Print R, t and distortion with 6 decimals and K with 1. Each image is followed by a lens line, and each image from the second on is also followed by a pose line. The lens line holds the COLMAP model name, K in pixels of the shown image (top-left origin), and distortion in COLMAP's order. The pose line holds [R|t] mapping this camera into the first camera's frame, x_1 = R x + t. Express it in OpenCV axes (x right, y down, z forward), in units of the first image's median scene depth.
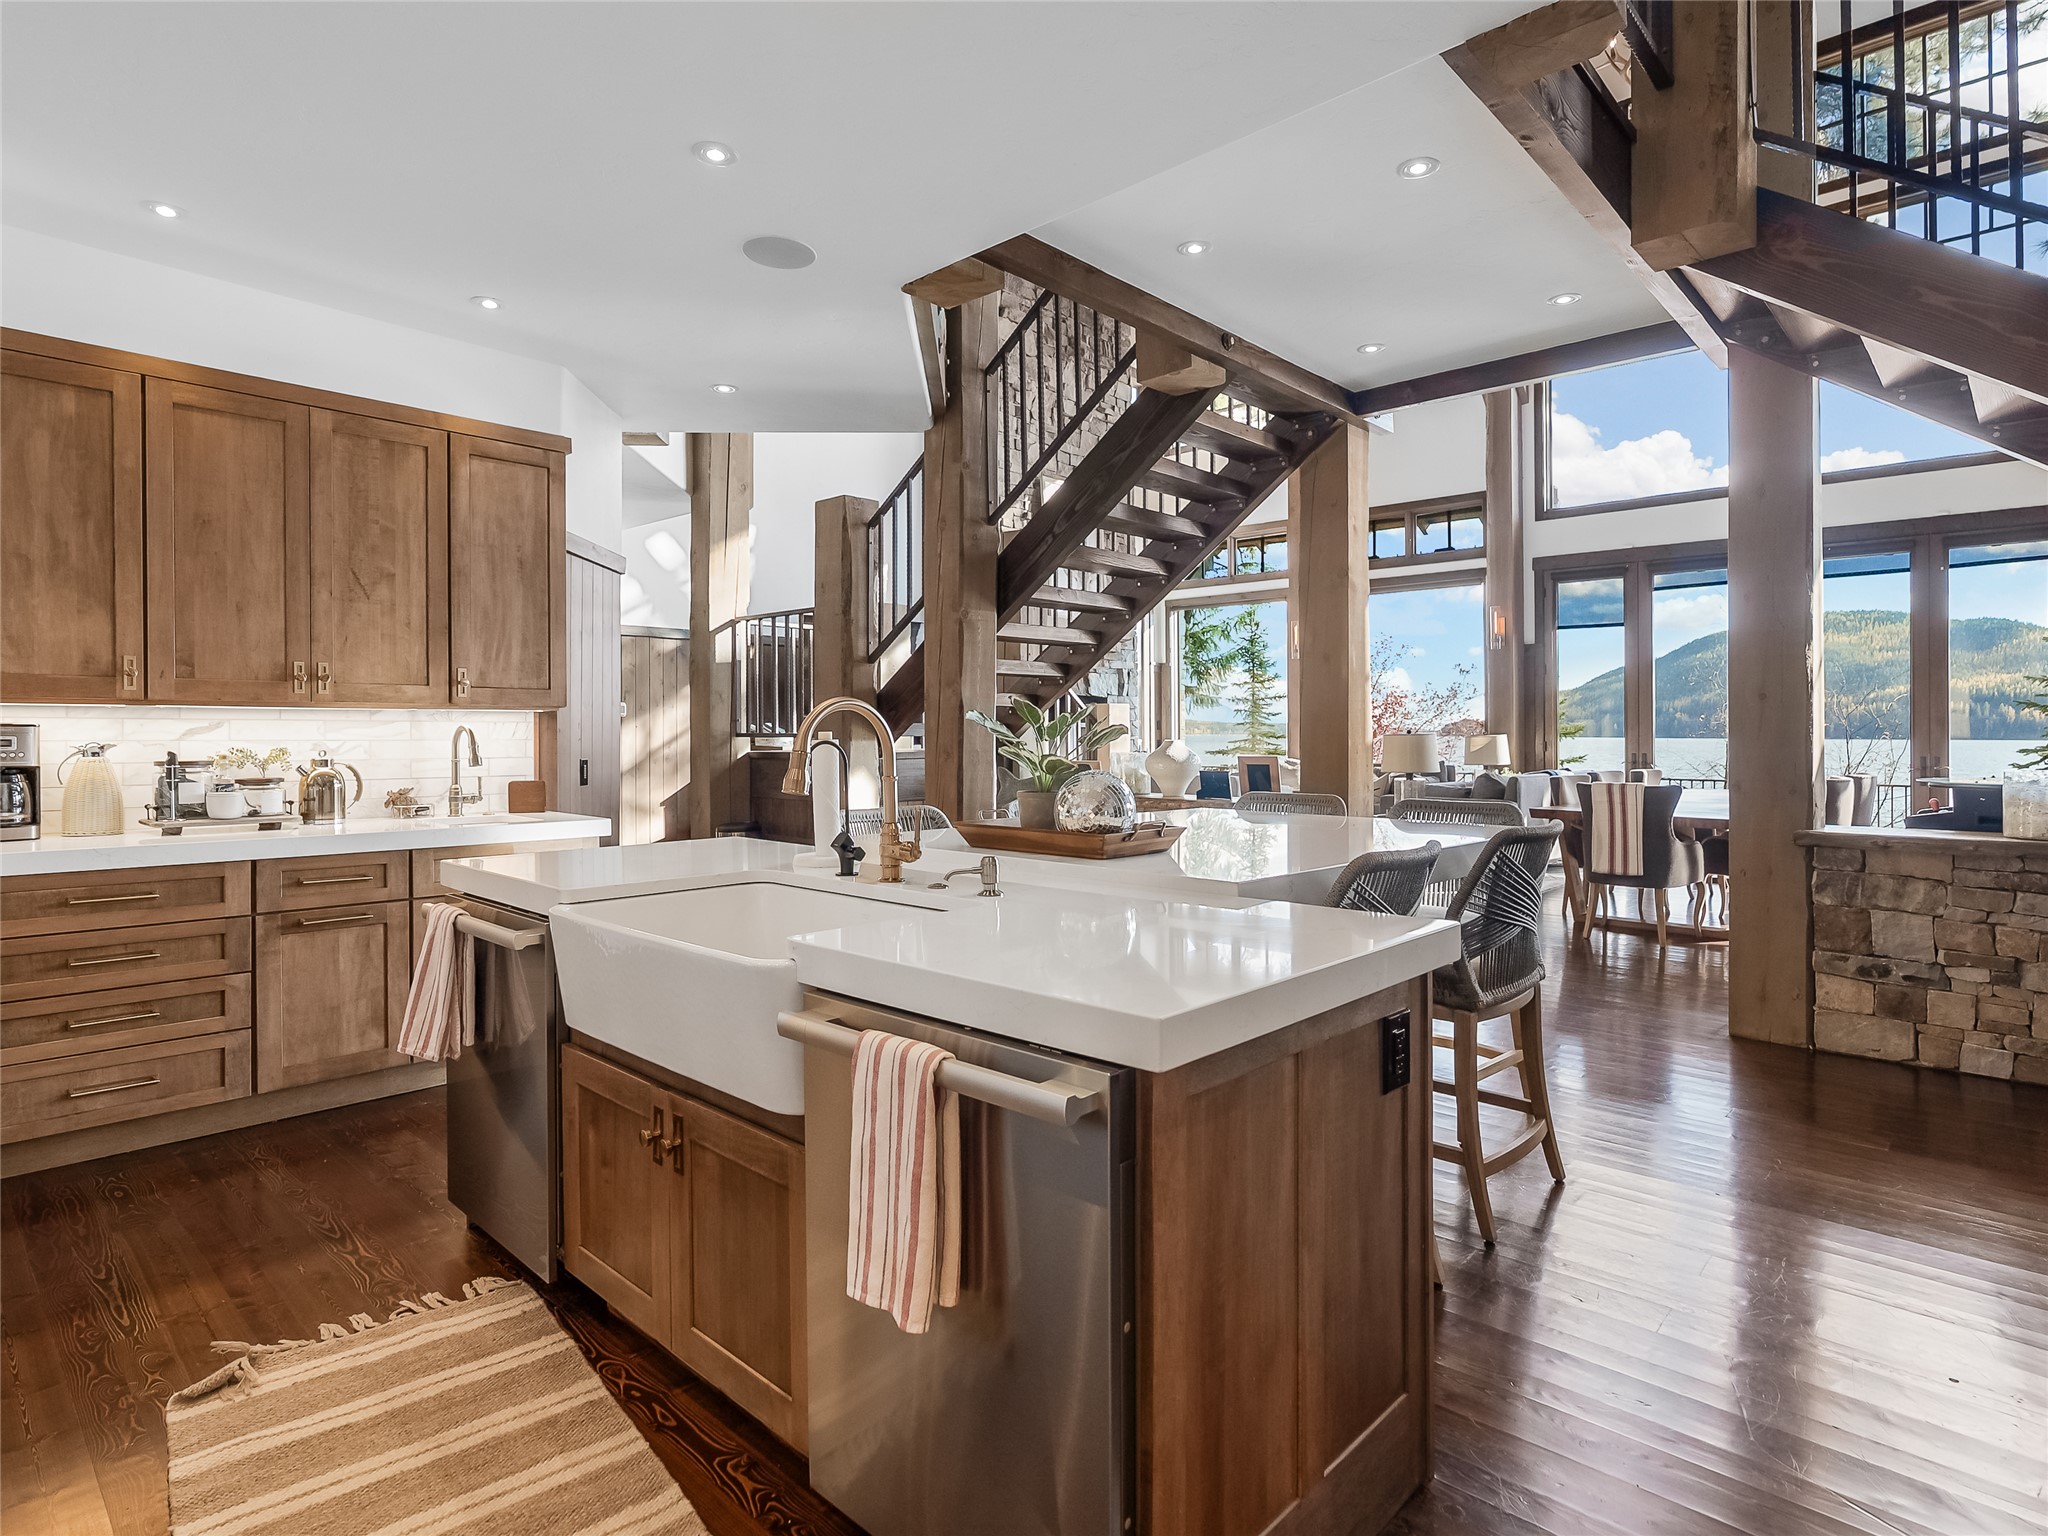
lens RADIAL K [[1103.8, 0, 1001.0], [0, 1103.8, 741.5], [0, 0, 1]] dist [-0.009772, 0.003270]
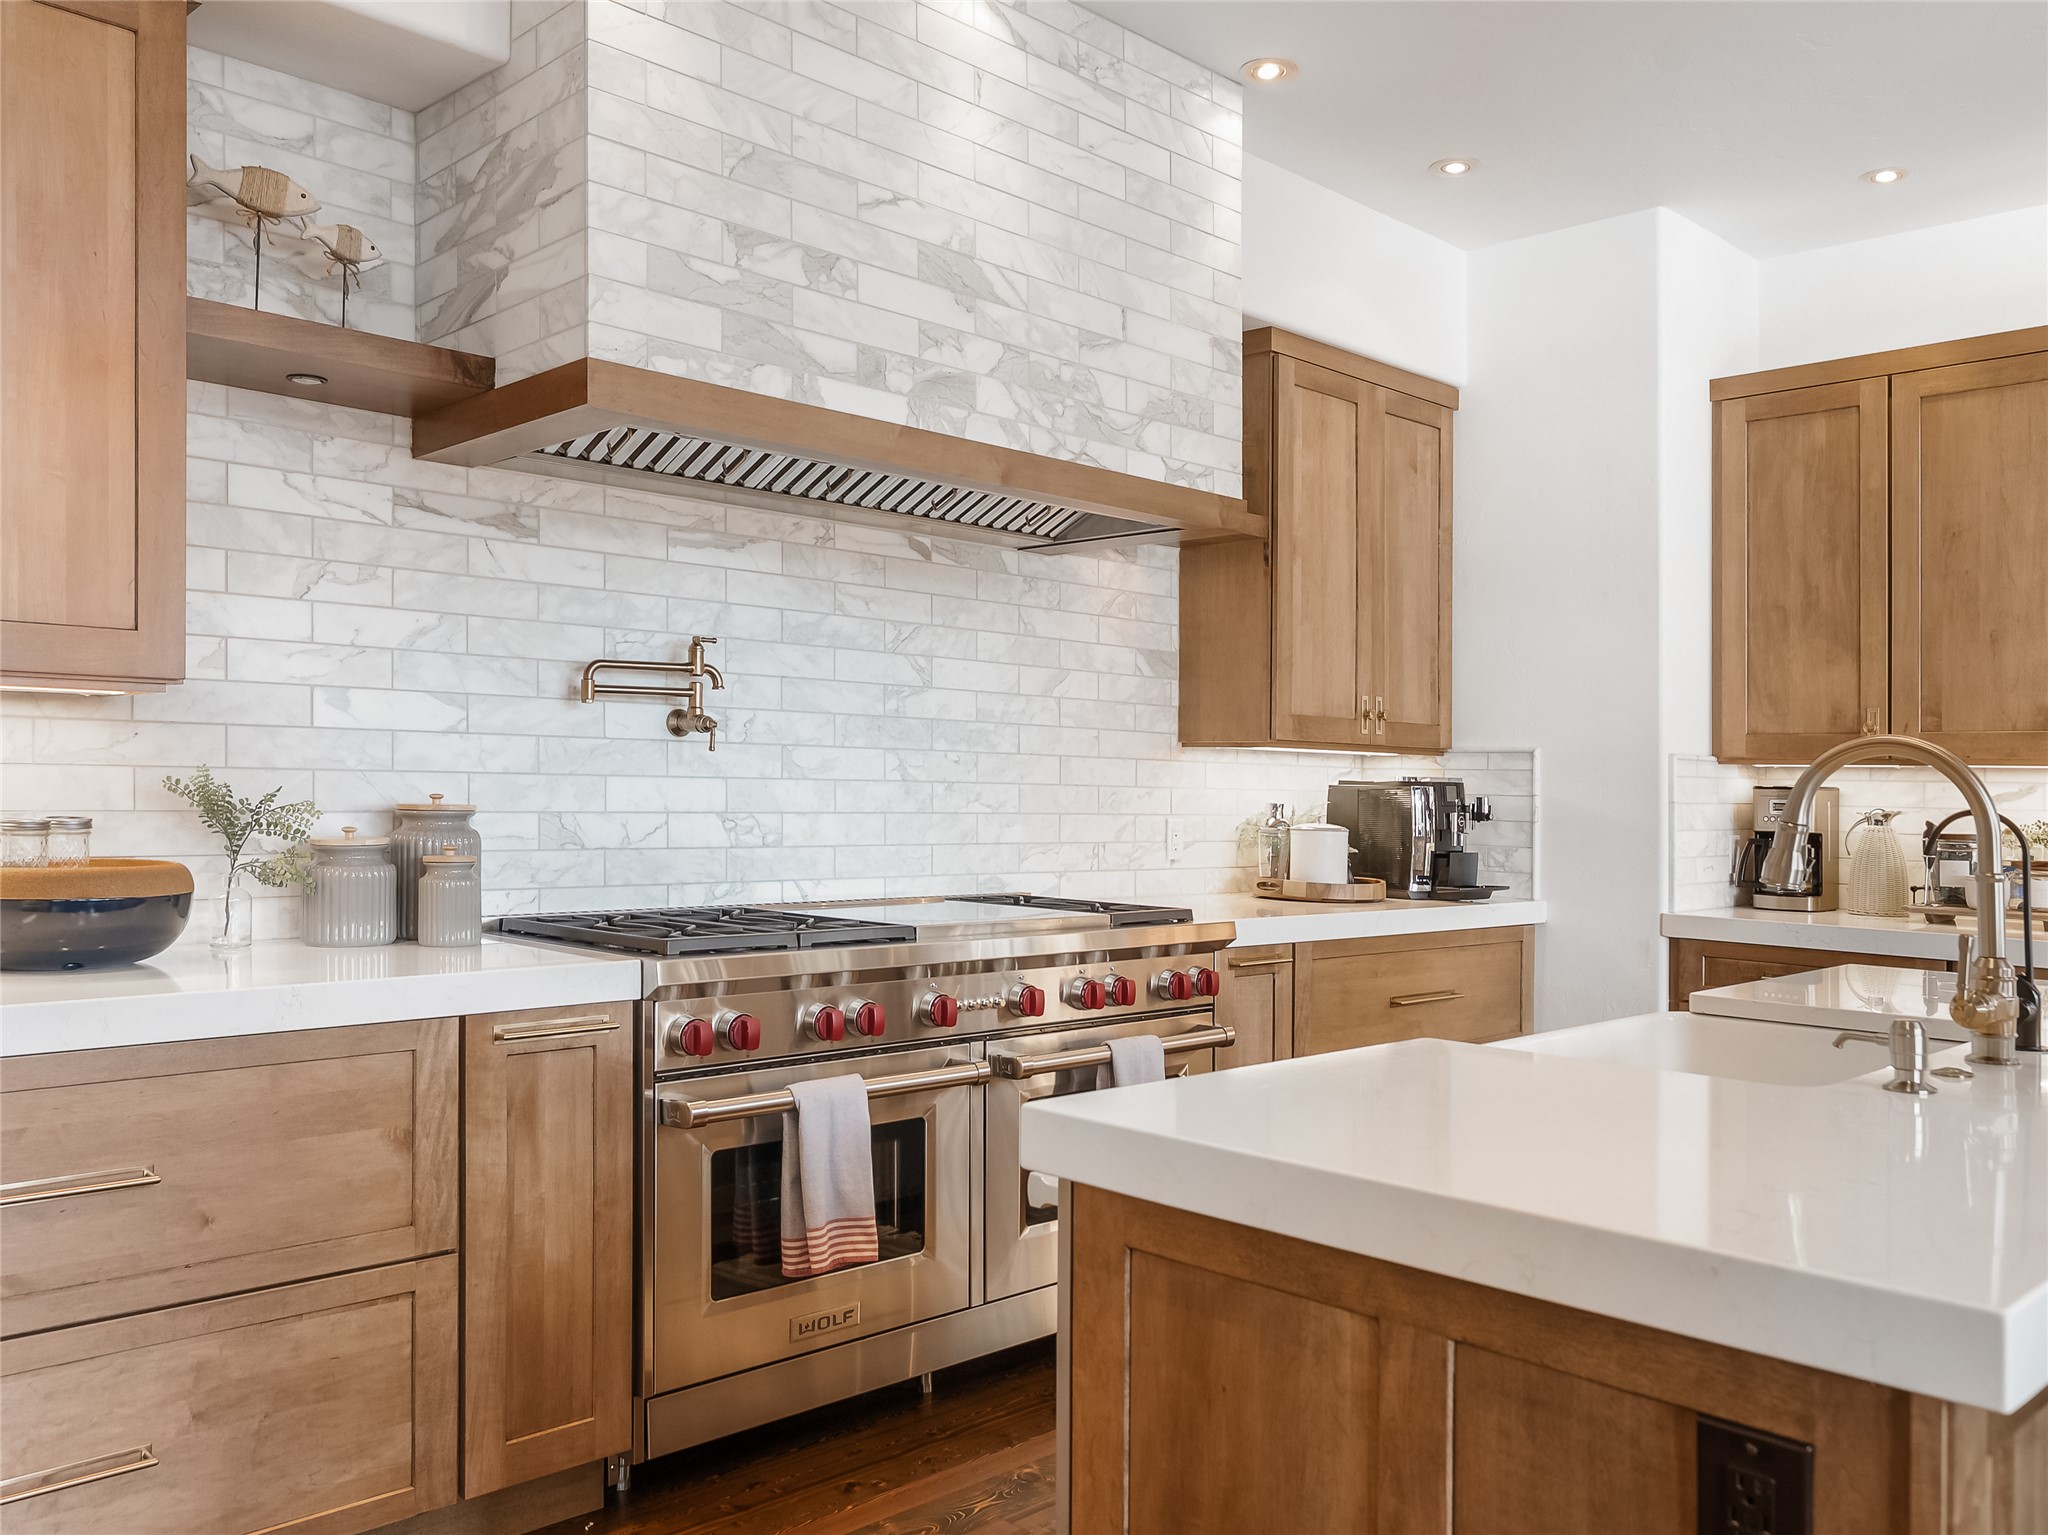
lens RADIAL K [[1653.5, 0, 1012.6], [0, 1653.5, 815.8], [0, 0, 1]] dist [-0.005690, 0.001210]
pose [[-0.028171, 0.017756, -0.999445, 0.605625], [-0.026192, 0.999486, 0.018495, 0.000298], [0.999260, 0.026699, -0.027692, 0.429331]]
